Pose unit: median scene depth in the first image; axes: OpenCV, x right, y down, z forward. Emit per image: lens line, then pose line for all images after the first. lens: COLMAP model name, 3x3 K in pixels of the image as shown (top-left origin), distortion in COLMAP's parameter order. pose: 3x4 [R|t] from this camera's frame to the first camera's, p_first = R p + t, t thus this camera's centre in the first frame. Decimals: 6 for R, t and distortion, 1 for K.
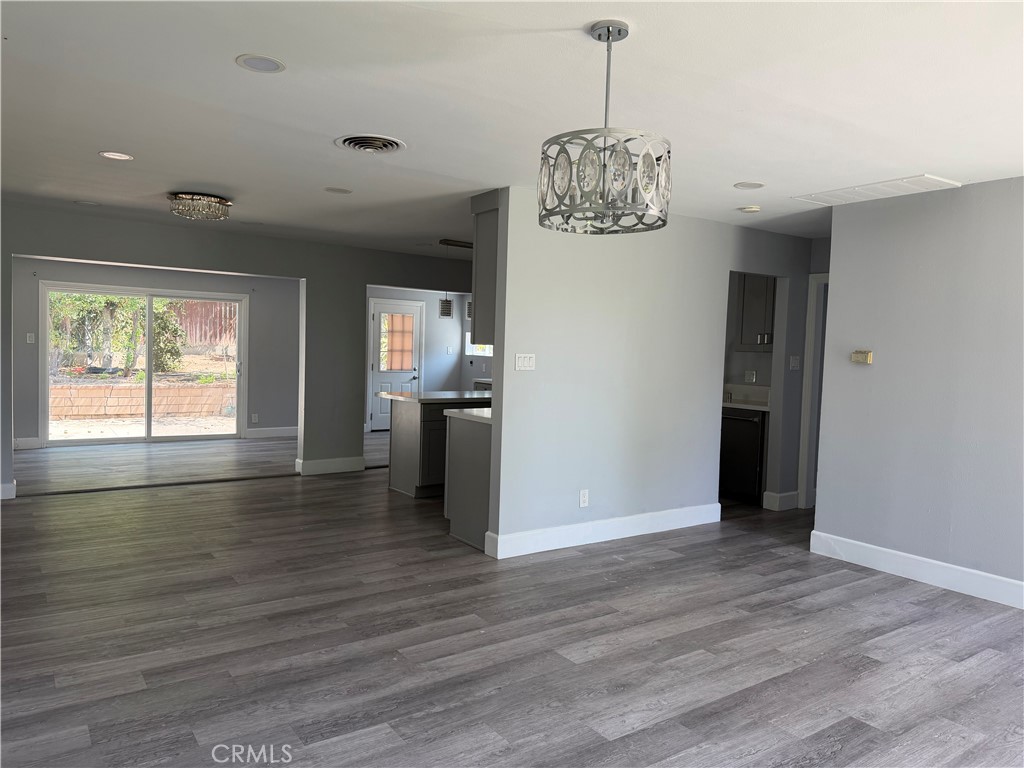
lens RADIAL K [[716.0, 0, 512.0], [0, 716.0, 384.0], [0, 0, 1]] dist [0.052151, -0.001617]
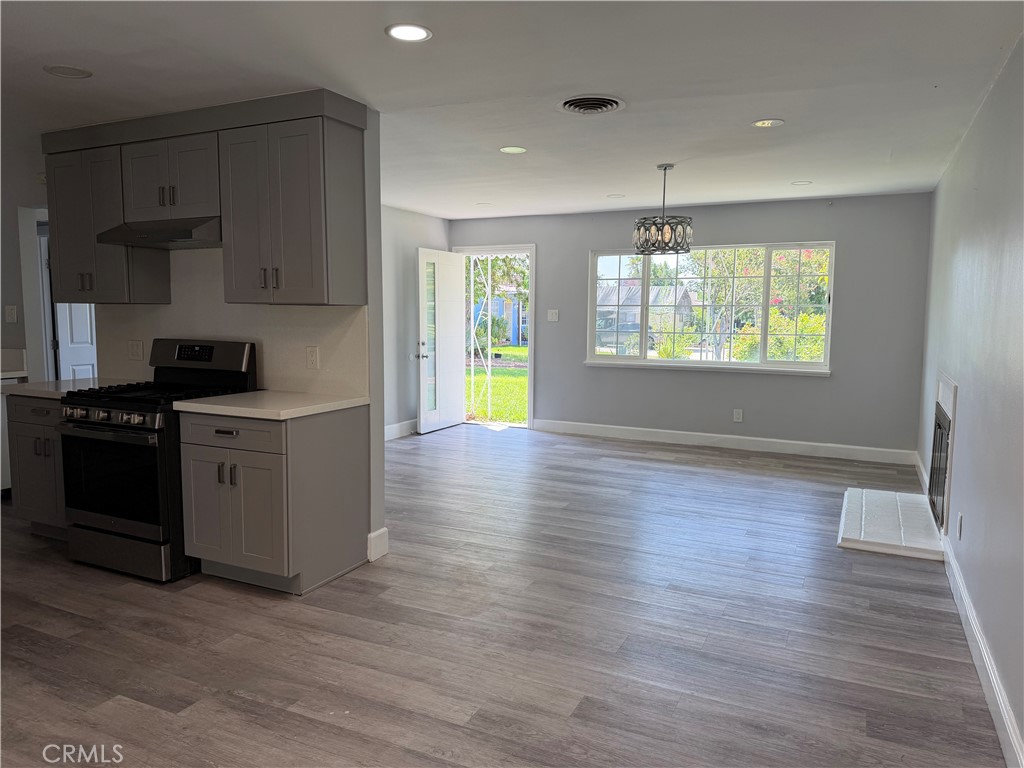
lens RADIAL K [[716.0, 0, 512.0], [0, 716.0, 384.0], [0, 0, 1]] dist [0.052151, -0.001617]
pose [[-0.483406, -0.123673, 0.866616, -1.155434], [0.032706, 0.986727, 0.159057, -0.125333], [-0.874785, 0.105233, -0.472945, 1.775317]]
